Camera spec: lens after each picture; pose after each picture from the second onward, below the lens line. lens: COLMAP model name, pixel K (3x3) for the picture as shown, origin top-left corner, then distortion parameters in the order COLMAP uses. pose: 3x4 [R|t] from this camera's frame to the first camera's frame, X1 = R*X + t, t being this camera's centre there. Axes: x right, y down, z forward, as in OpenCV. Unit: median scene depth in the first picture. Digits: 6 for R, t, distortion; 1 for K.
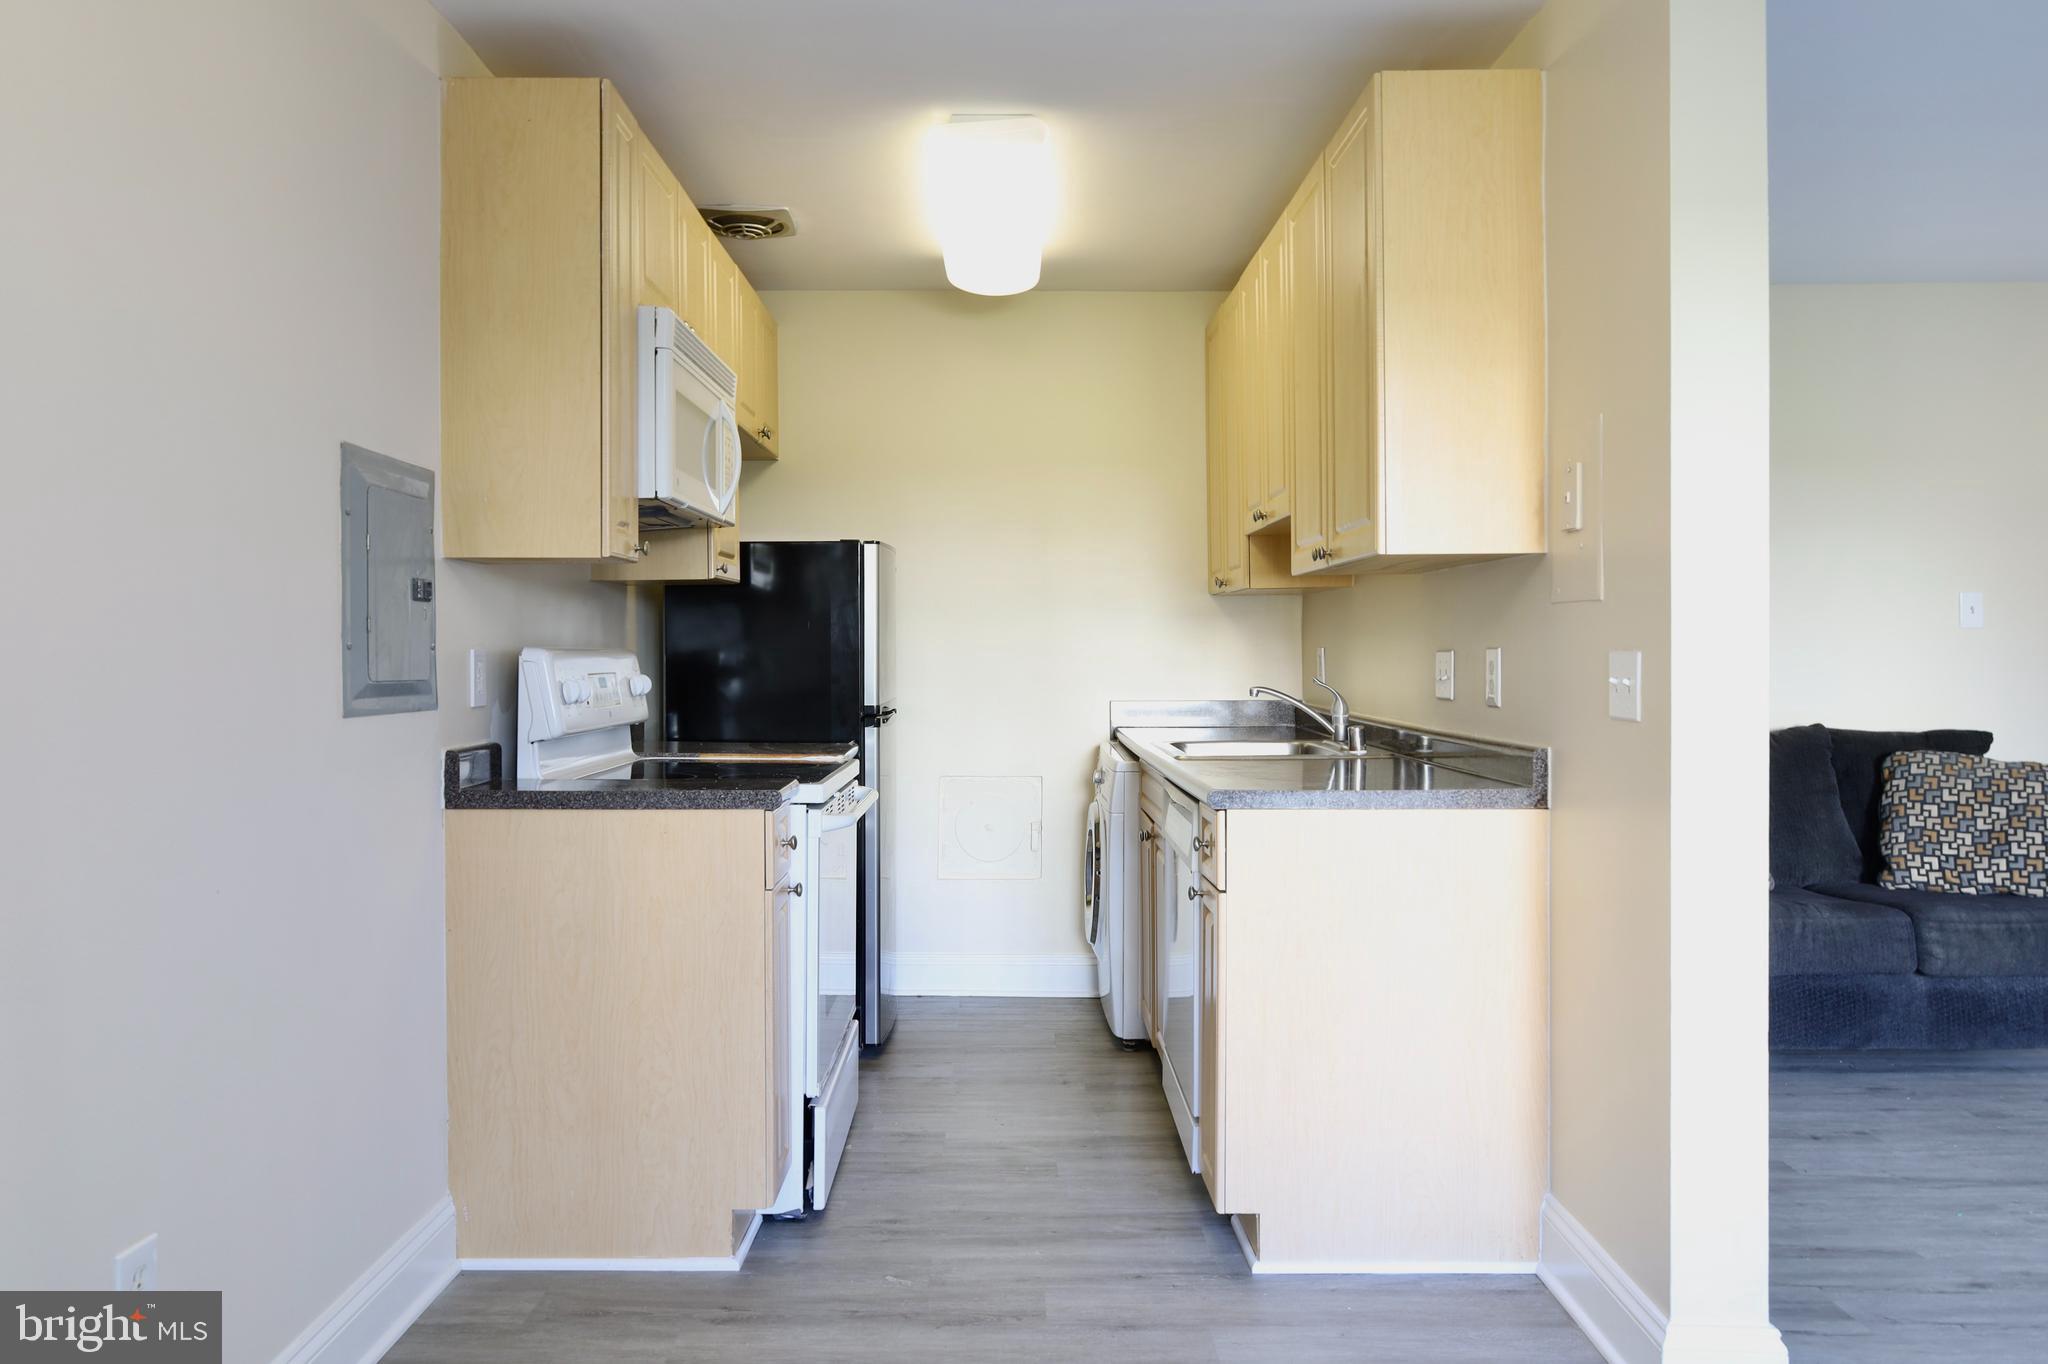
lens RADIAL K [[1474.0, 0, 999.9], [0, 1474.0, 650.2], [0, 0, 1]] dist [-0.033480, 0.024711]
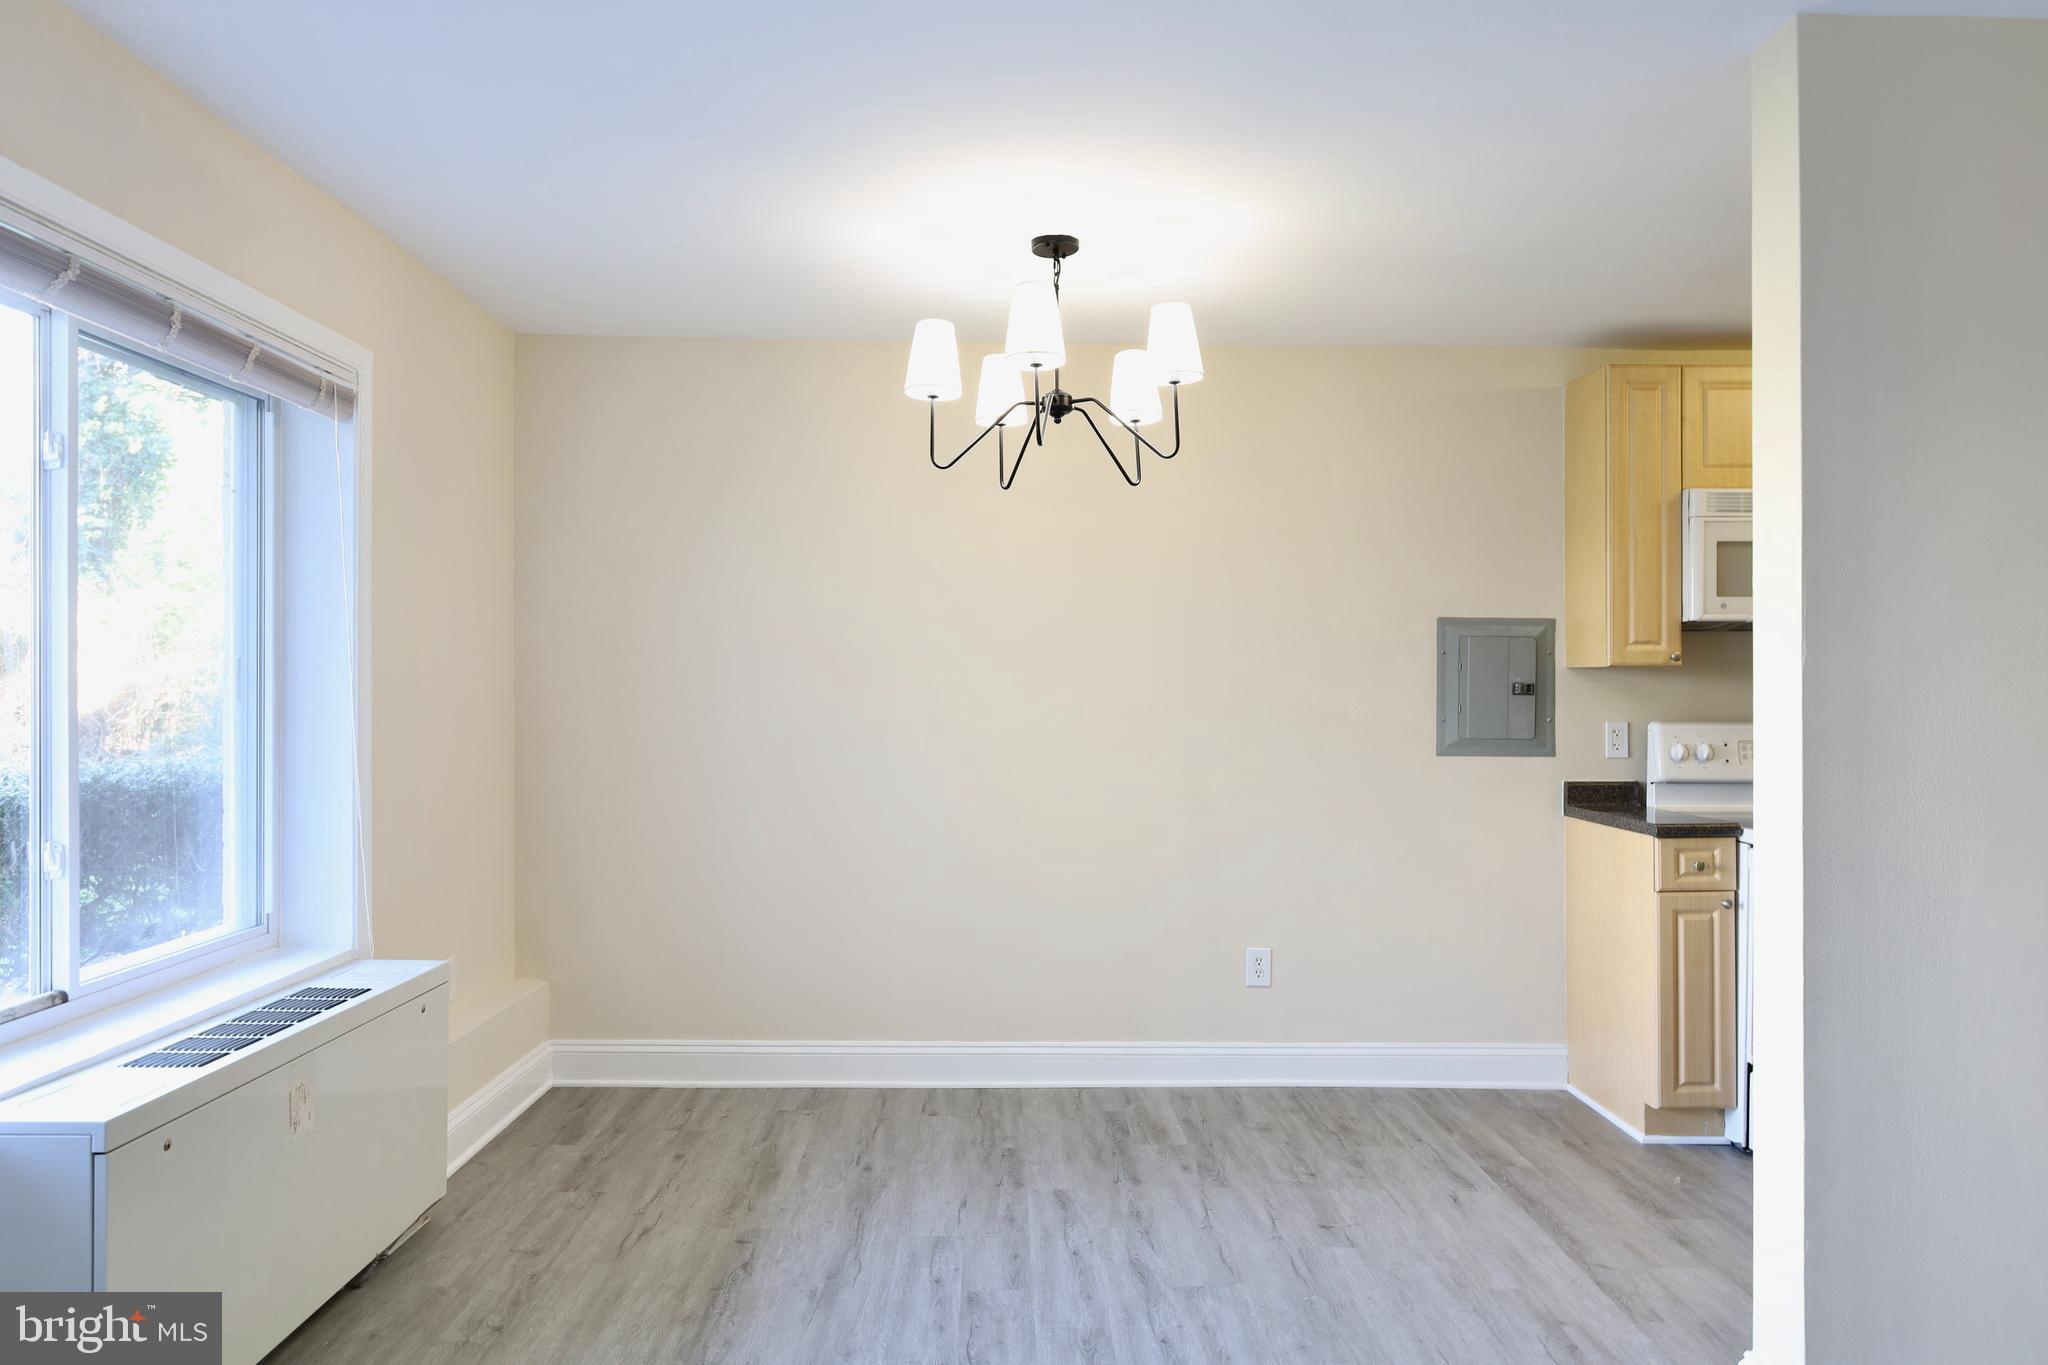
lens RADIAL K [[1407.5, 0, 1017.0], [0, 1407.5, 687.2], [0, 0, 1]] dist [-0.017757, 0.011547]
pose [[0.015256, 0.003273, -0.999878, 0.866998], [-0.000708, 0.999994, 0.003262, -0.031980], [0.999883, 0.000658, 0.015258, 0.237880]]
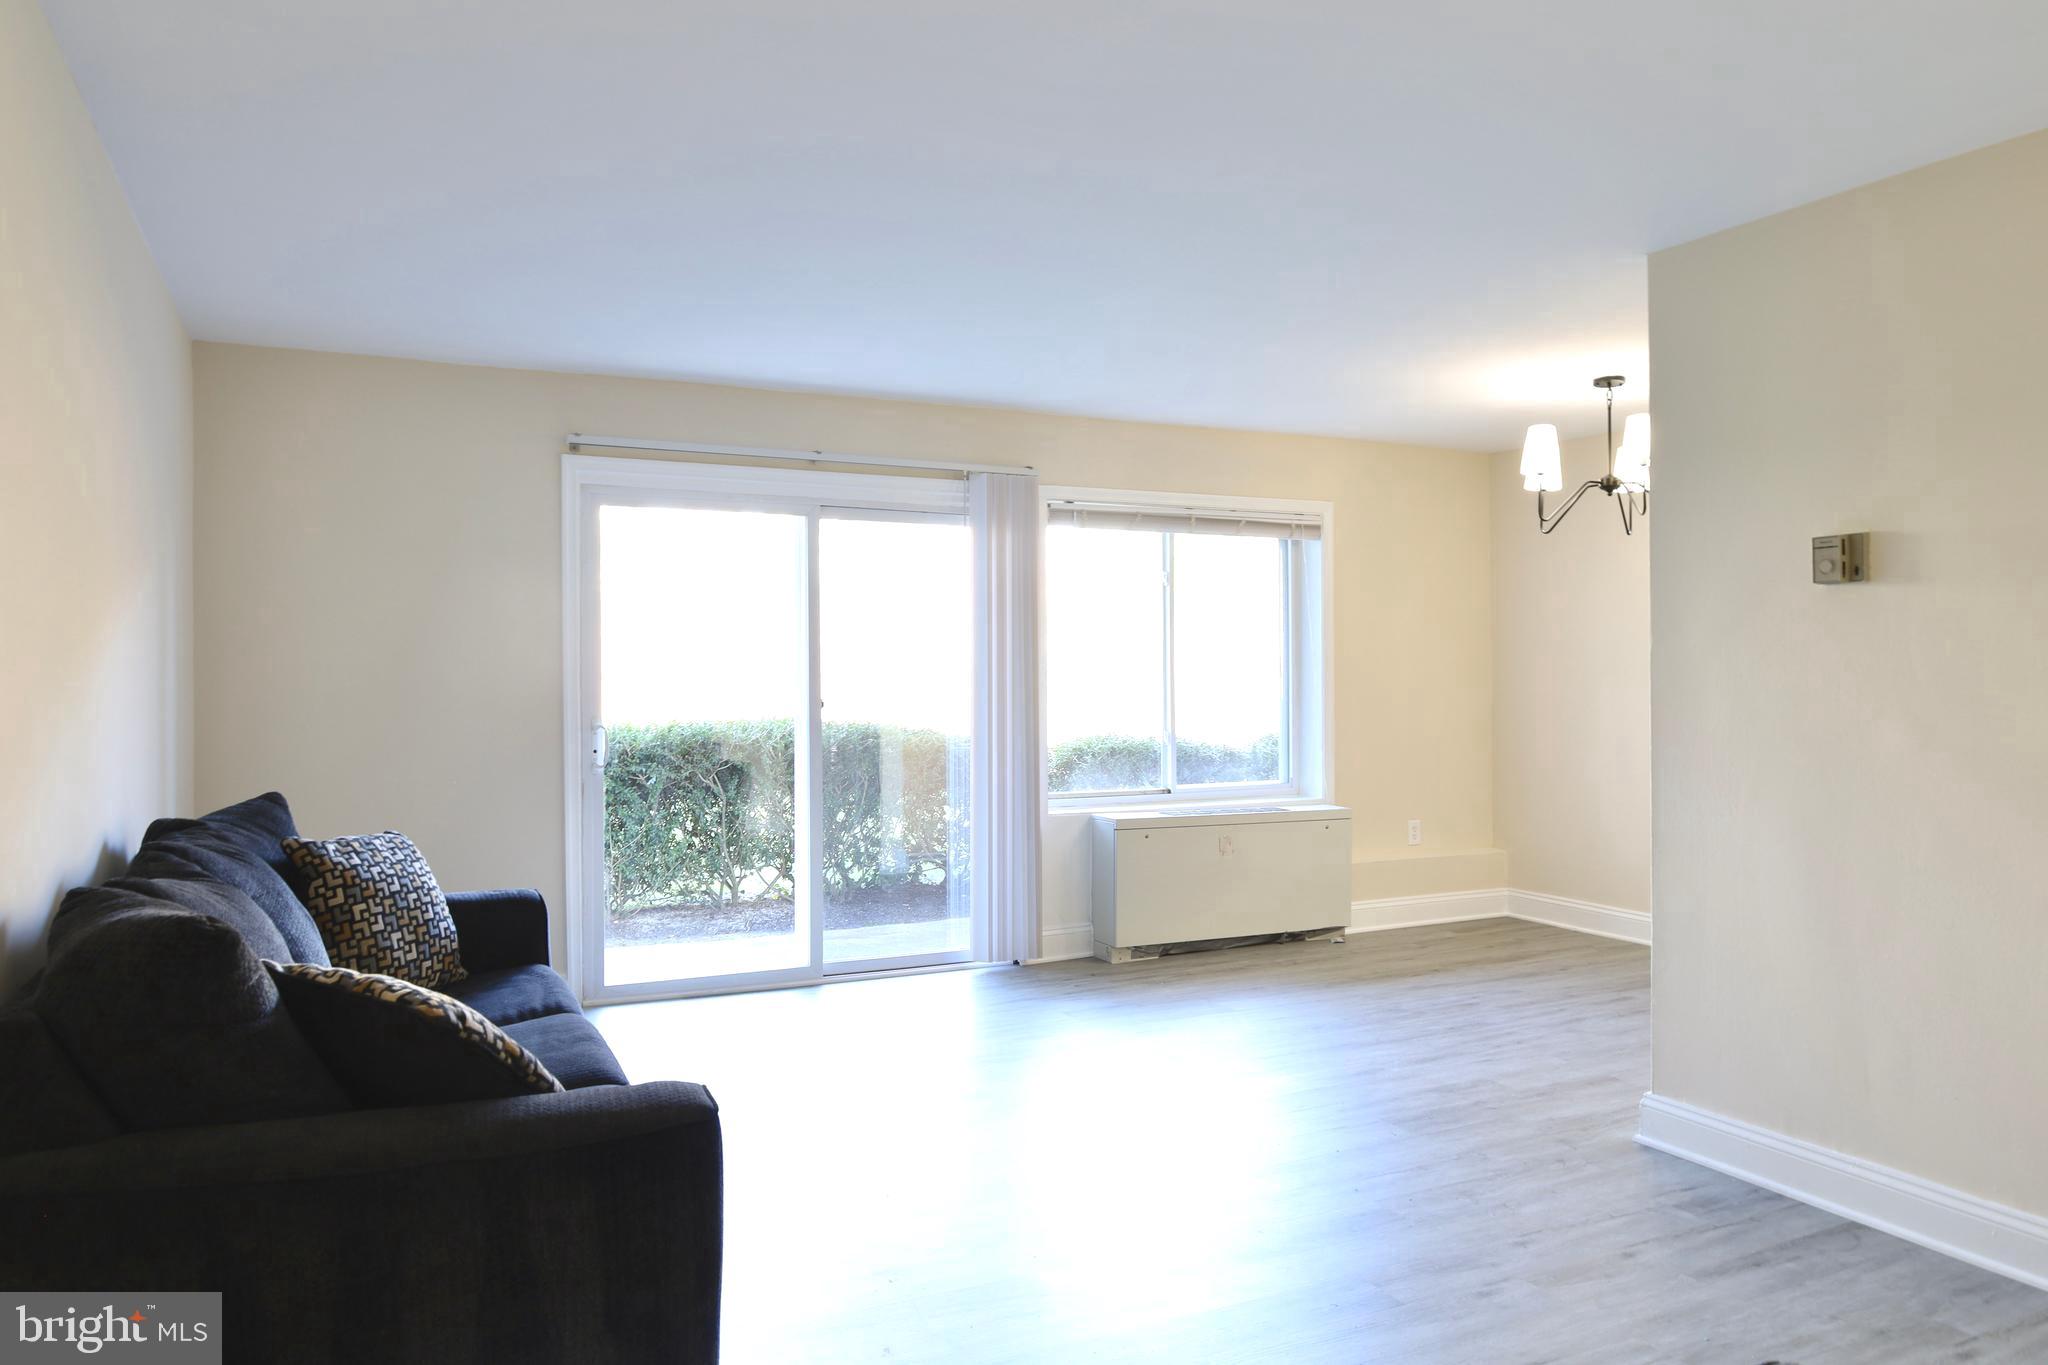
lens RADIAL K [[1407.5, 0, 1030.3], [0, 1407.5, 678.5], [0, 0, 1]] dist [-0.017757, 0.011547]
pose [[-0.896661, 0.001382, -0.442717, 1.101394], [-0.000494, 0.999991, 0.004123, -0.023965], [0.442718, 0.003916, -0.896652, 1.233205]]
